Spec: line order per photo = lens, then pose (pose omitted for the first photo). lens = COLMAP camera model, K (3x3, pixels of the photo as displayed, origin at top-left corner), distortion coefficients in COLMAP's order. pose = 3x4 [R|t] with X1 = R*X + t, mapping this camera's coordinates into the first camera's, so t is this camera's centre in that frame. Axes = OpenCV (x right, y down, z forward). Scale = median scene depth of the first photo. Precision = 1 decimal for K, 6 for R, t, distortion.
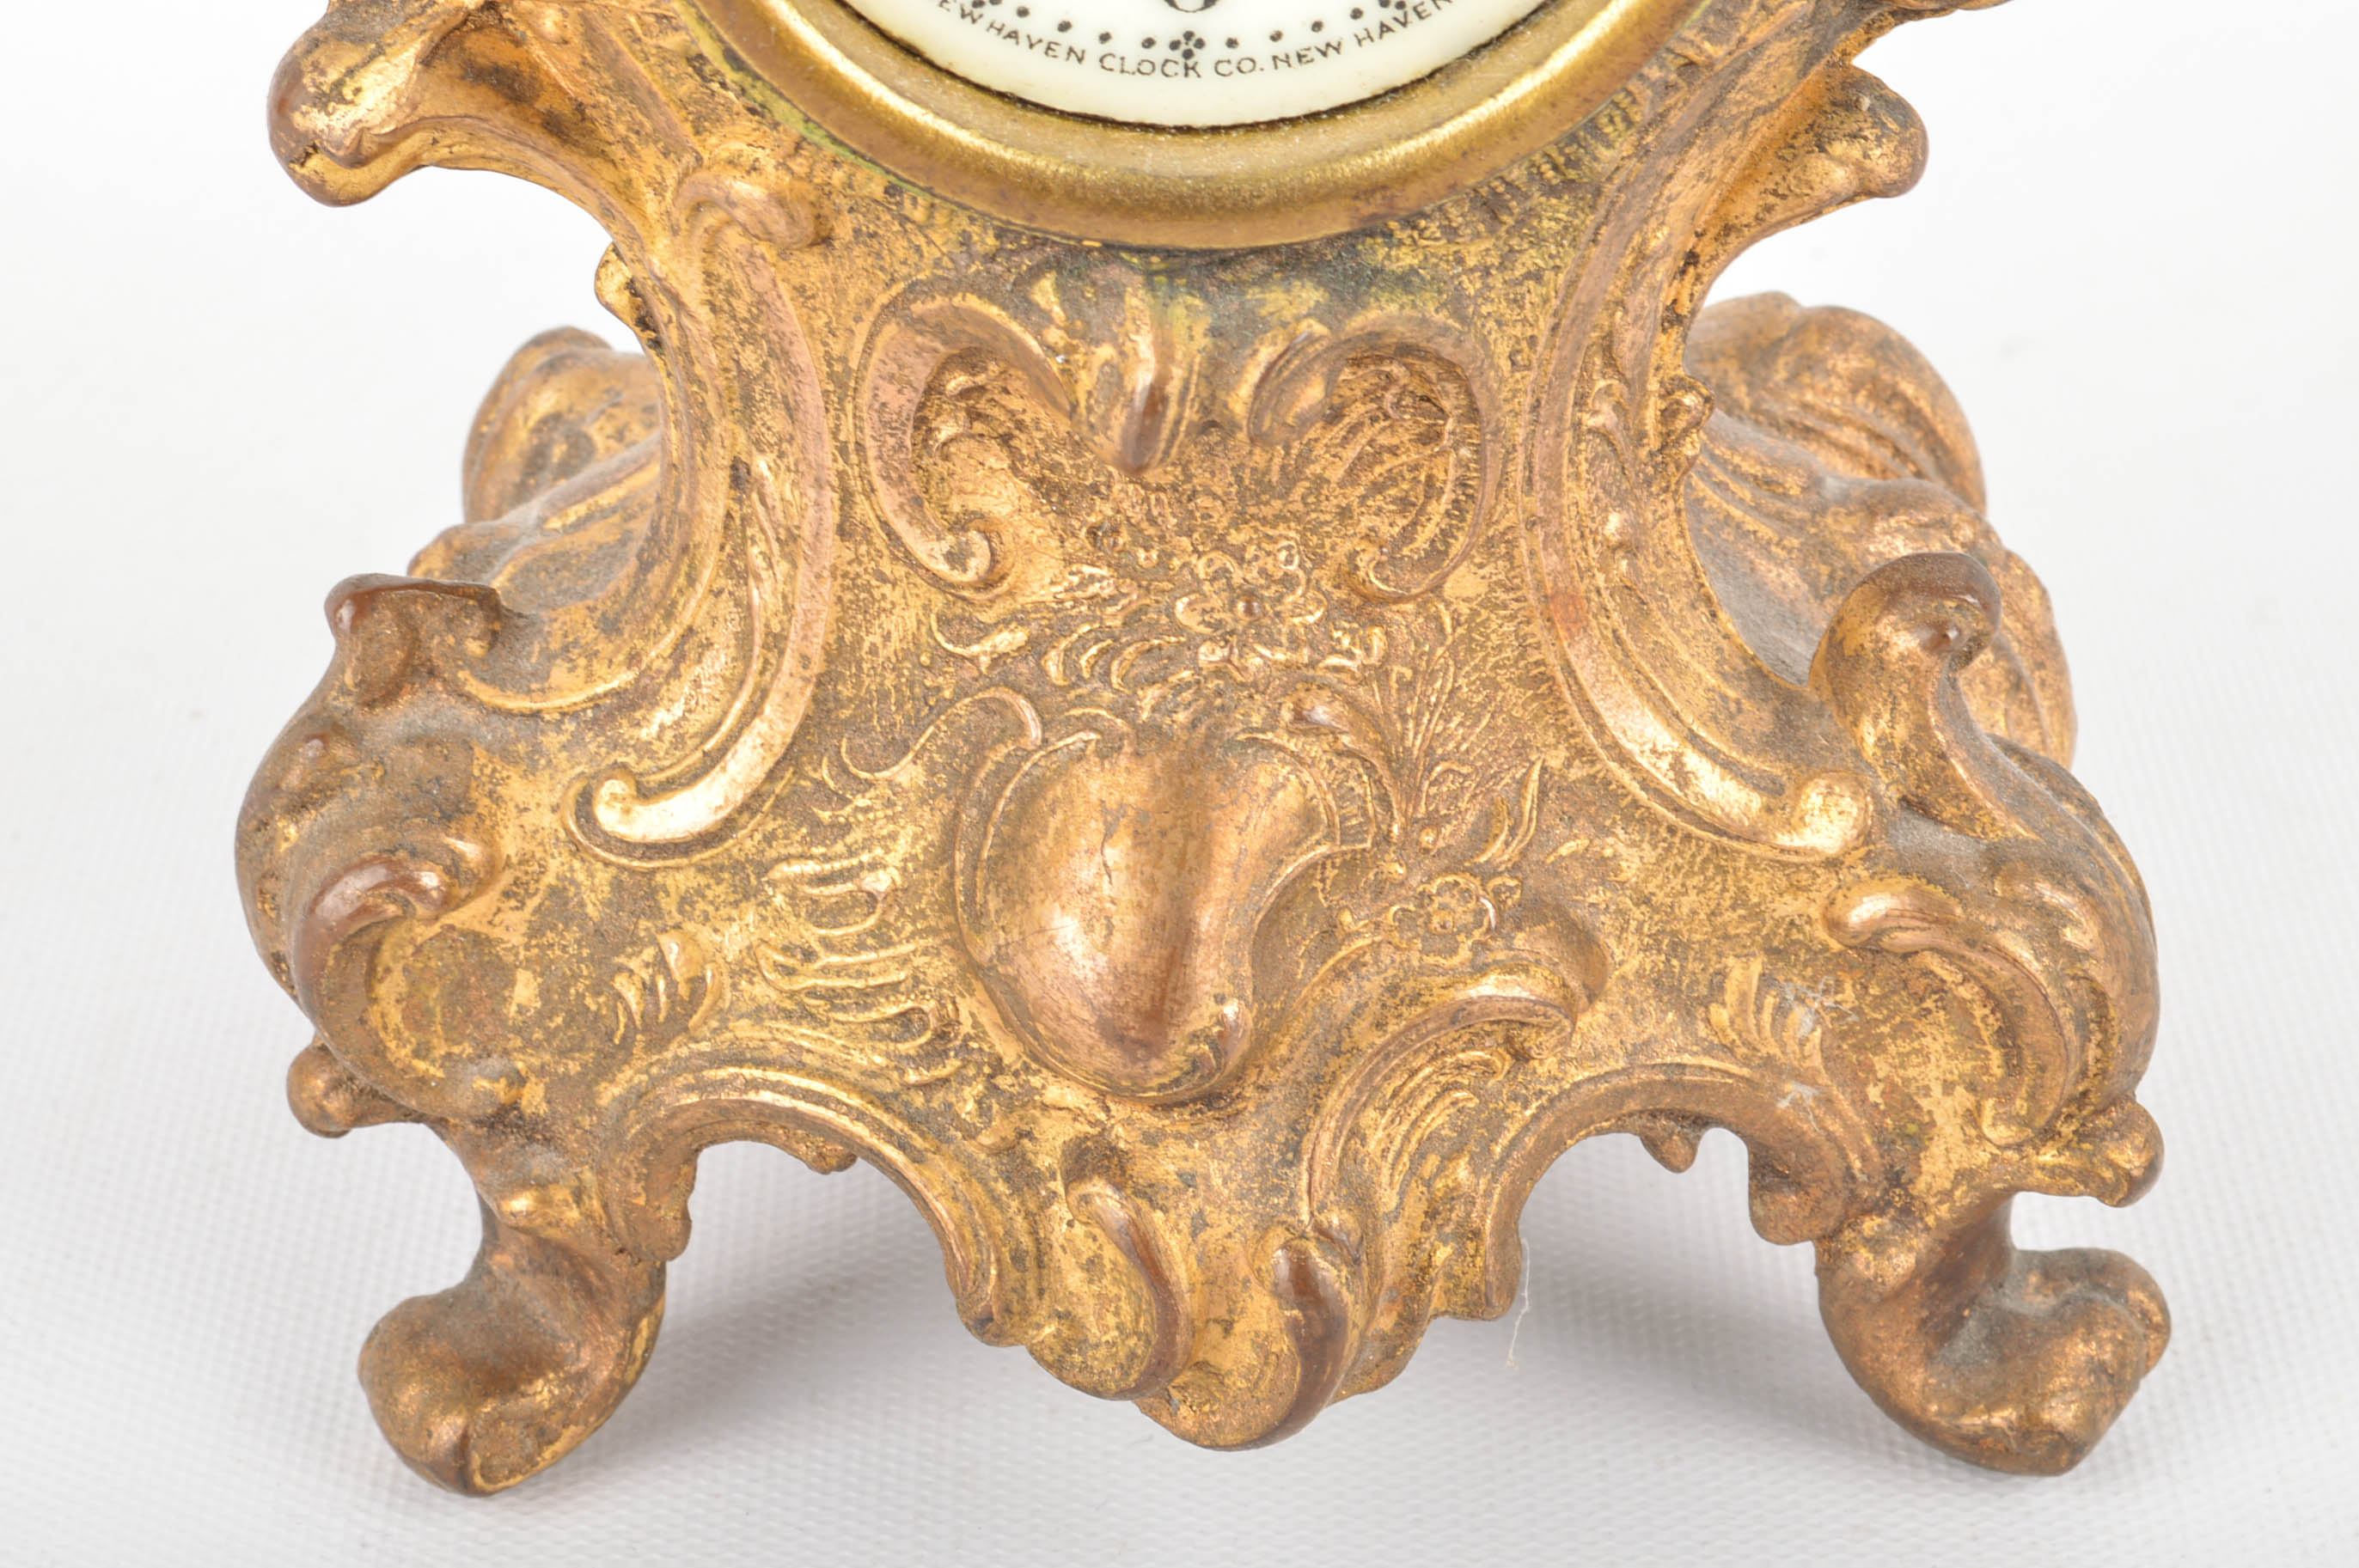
lens RADIAL K [[4890.3, 0, 1165.1], [0, 4890.3, 846.6], [0, 0, 1]] dist [0.008310, -0.049746]
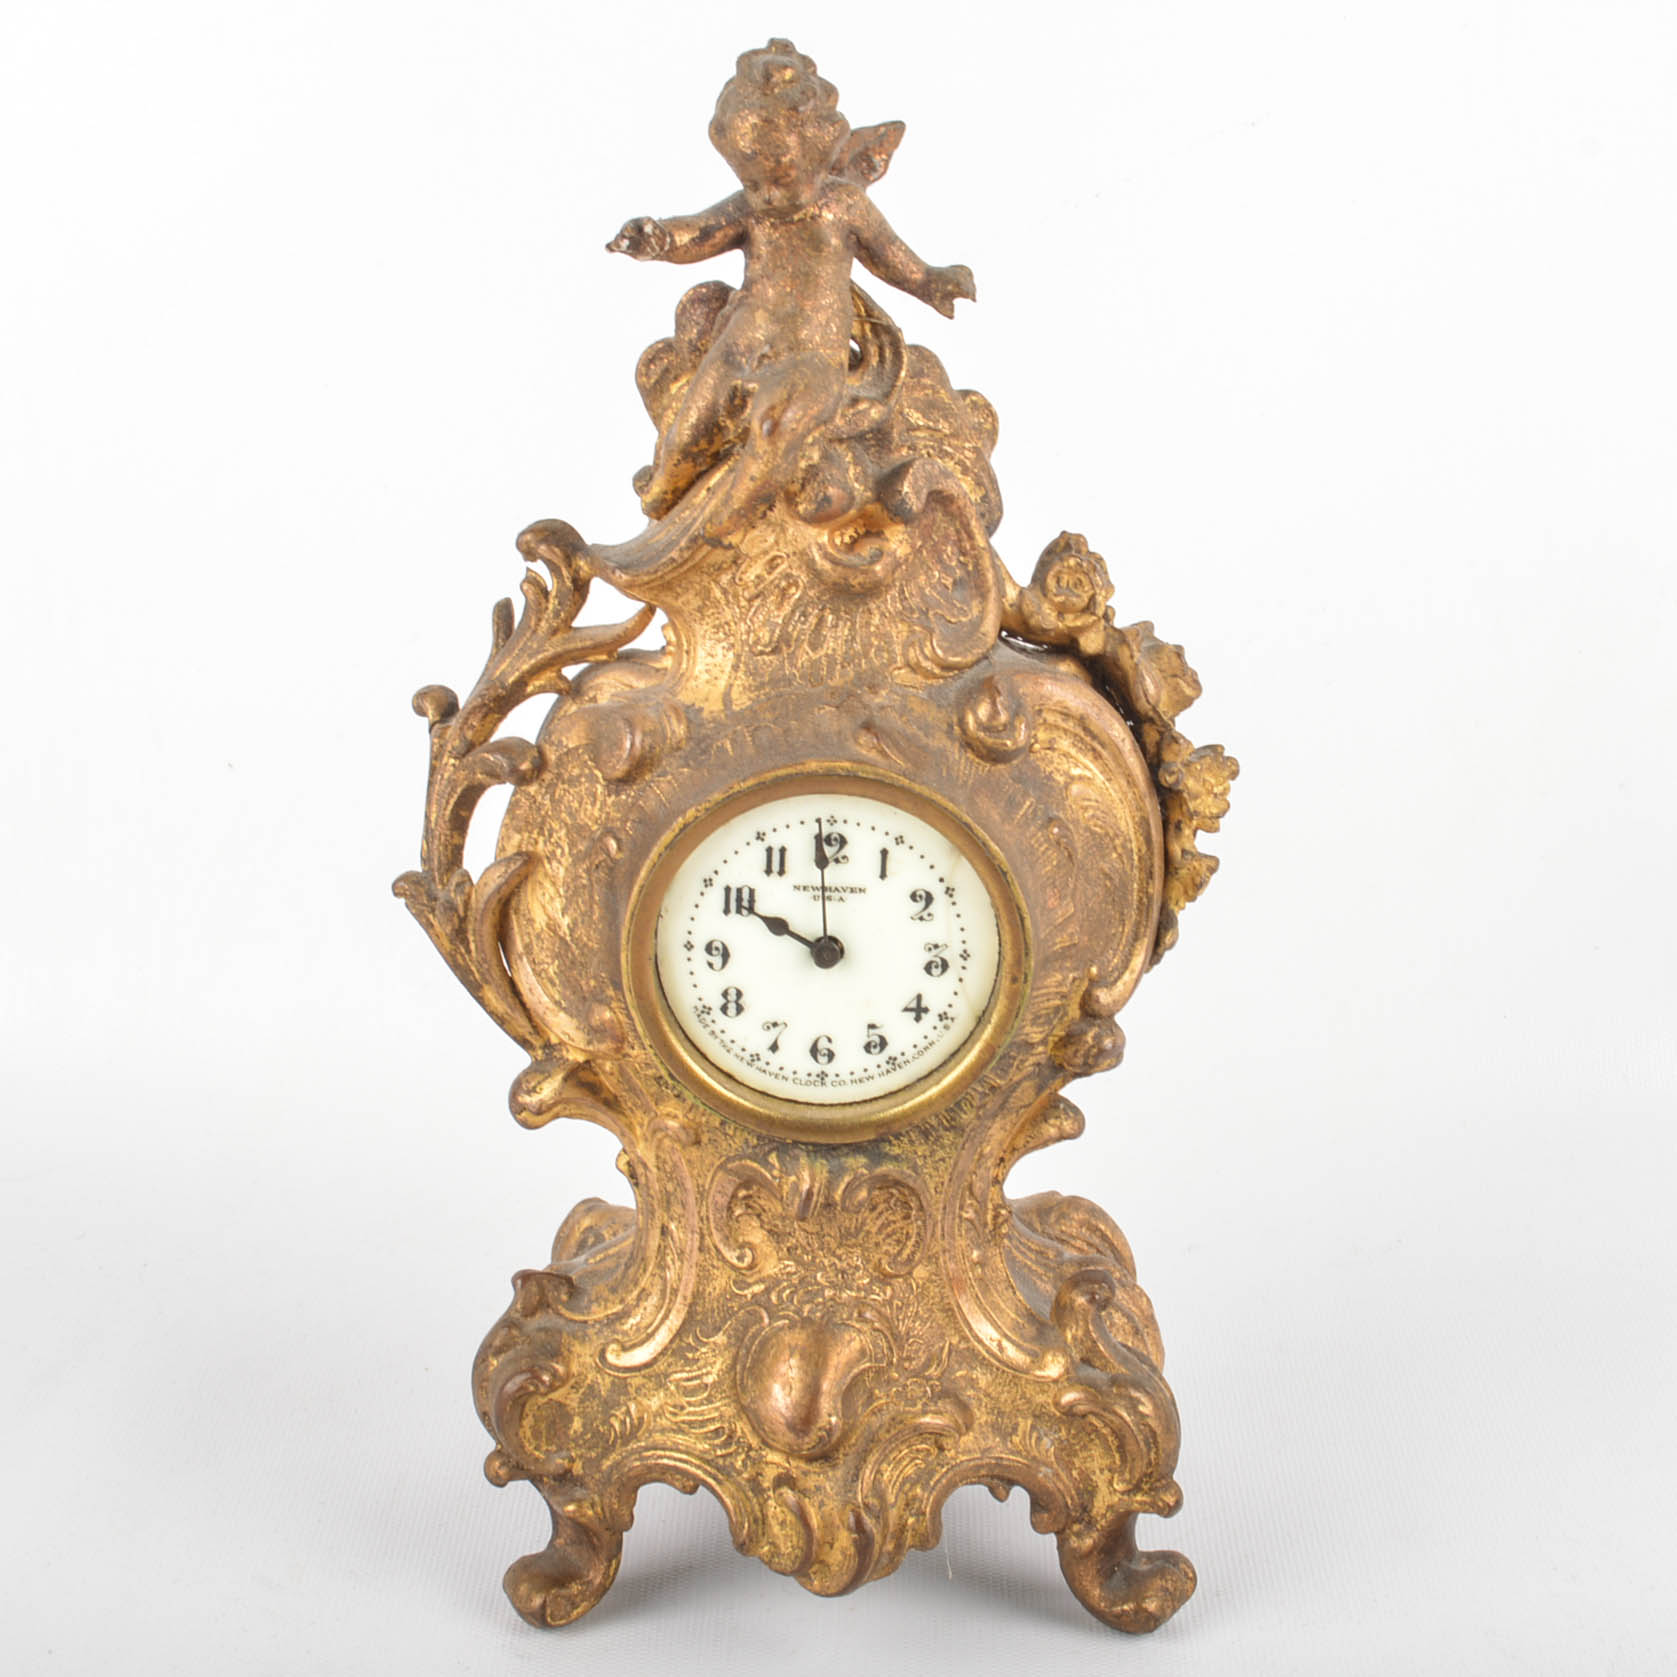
lens RADIAL K [[3256.4, 0, 838.5], [0, 3256.4, 838.5], [0, 0, 1]] dist [-0.072294, 0.013864]
pose [[0.999722, 0.016627, -0.016694, 0.042116], [-0.020595, 0.960835, -0.276356, 0.229507], [0.011446, 0.276623, 0.960910, -0.887253]]
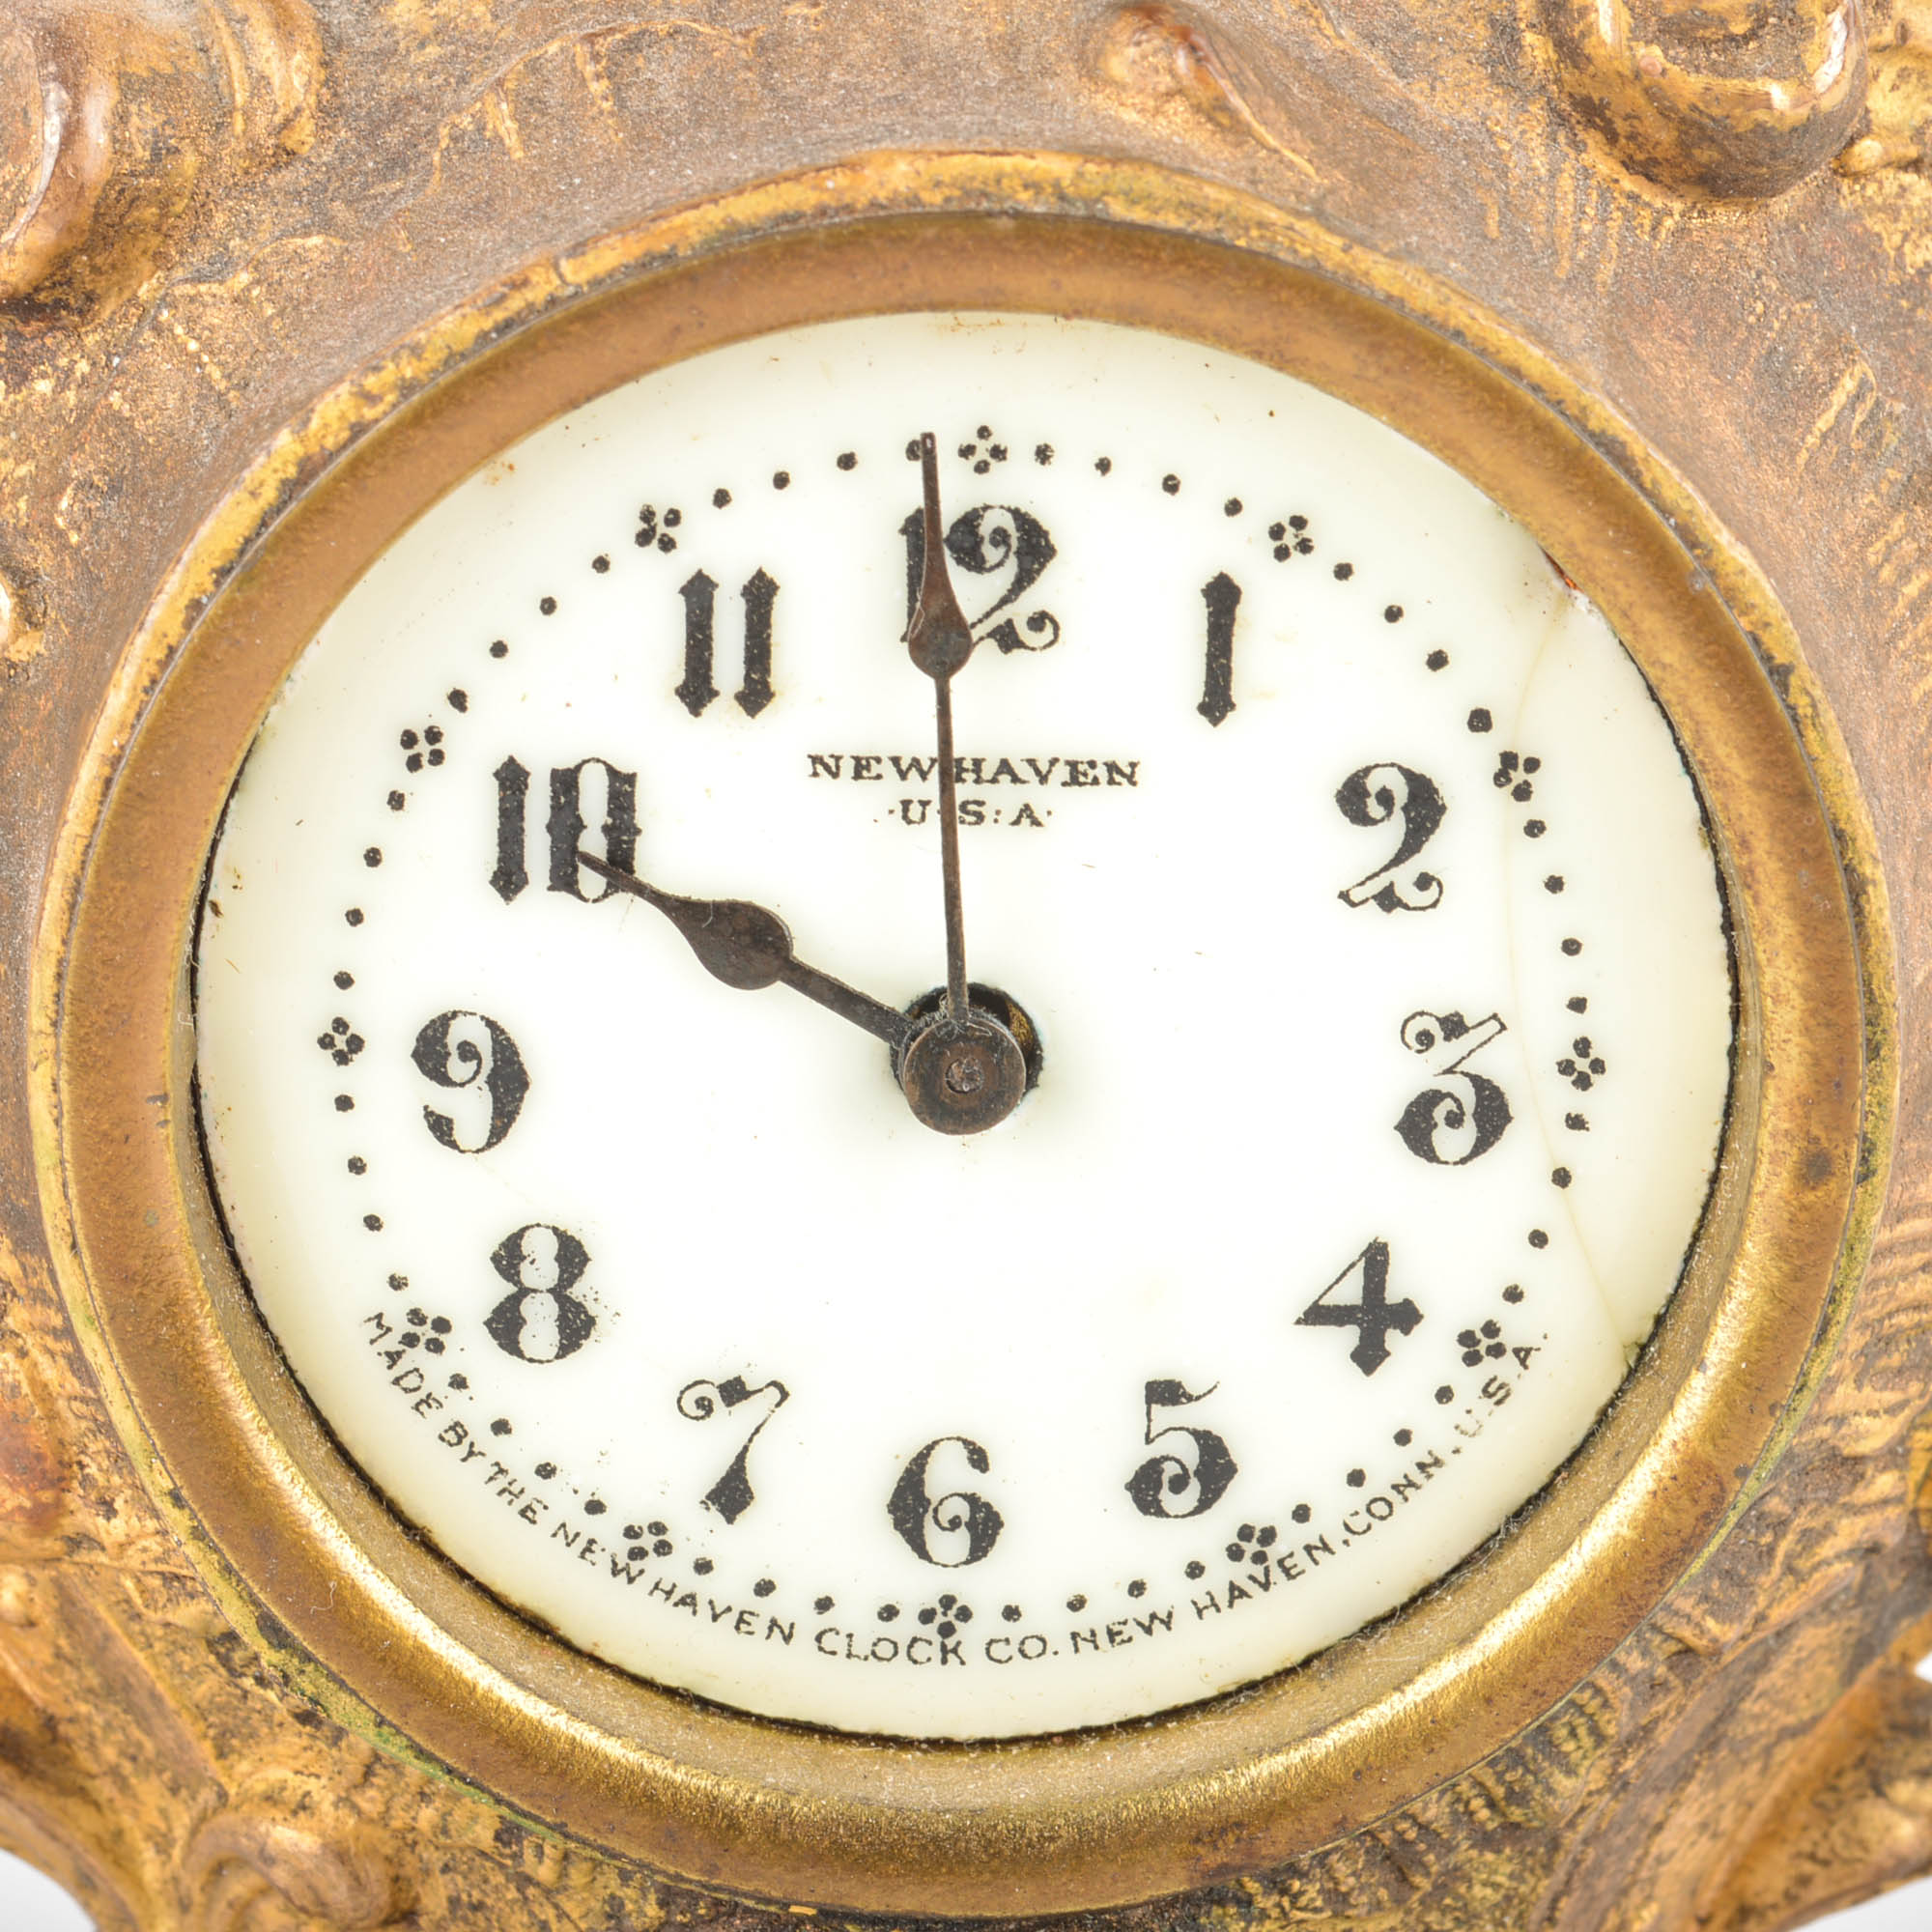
lens RADIAL K [[6437.0, 0, 966.0], [0, 6437.0, 966.0], [0, 0, 1]] dist [0.008323, 0.330324]
pose [[0.999975, 0.001474, 0.006920, 0.000986], [0.000668, 0.954012, -0.299767, 0.016241], [-0.007043, 0.299765, 0.953987, 0.113343]]
